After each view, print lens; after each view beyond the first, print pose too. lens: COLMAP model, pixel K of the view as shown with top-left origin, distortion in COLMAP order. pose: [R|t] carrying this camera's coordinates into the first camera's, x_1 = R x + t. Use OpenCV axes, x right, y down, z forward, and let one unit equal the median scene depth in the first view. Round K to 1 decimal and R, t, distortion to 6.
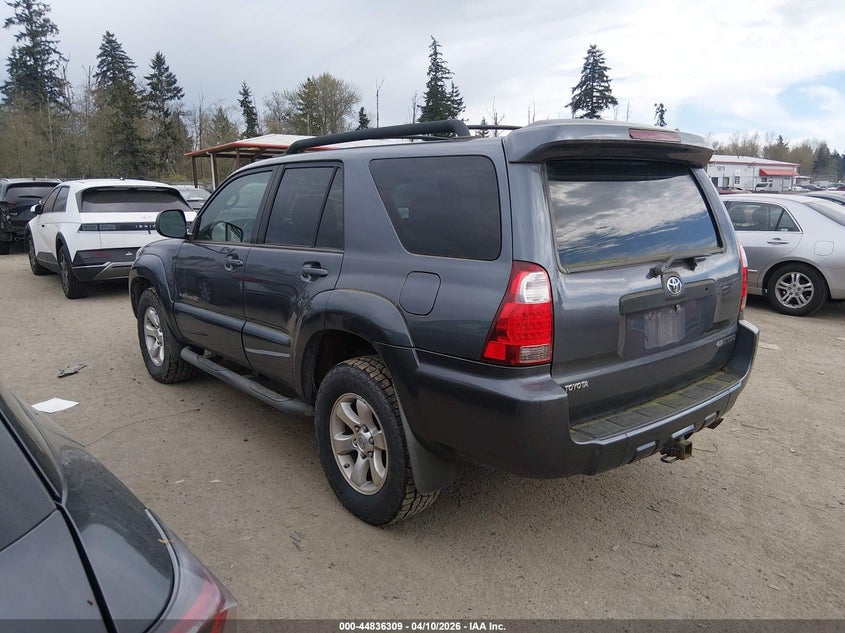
lens RADIAL K [[673.9, 0, 429.3], [0, 673.9, 316.6], [0, 0, 1]] dist [0.008456, -0.001223]
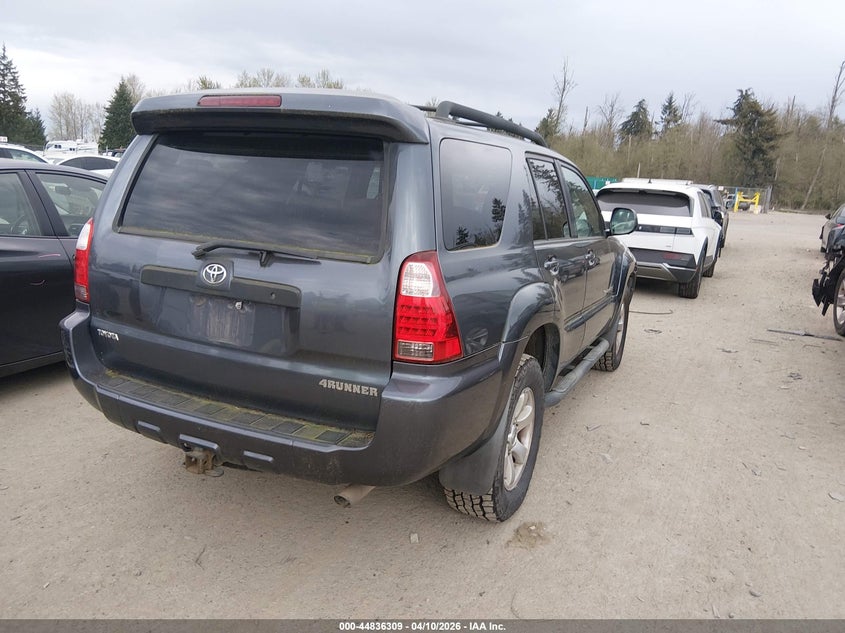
lens RADIAL K [[673.9, 0, 429.3], [0, 673.9, 316.6], [0, 0, 1]] dist [0.008456, -0.001223]
pose [[0.387618, 0.204313, -0.898893, 1.194224], [-0.228068, 0.966068, 0.121235, -0.152553], [0.893161, 0.158016, 0.421063, 0.843965]]
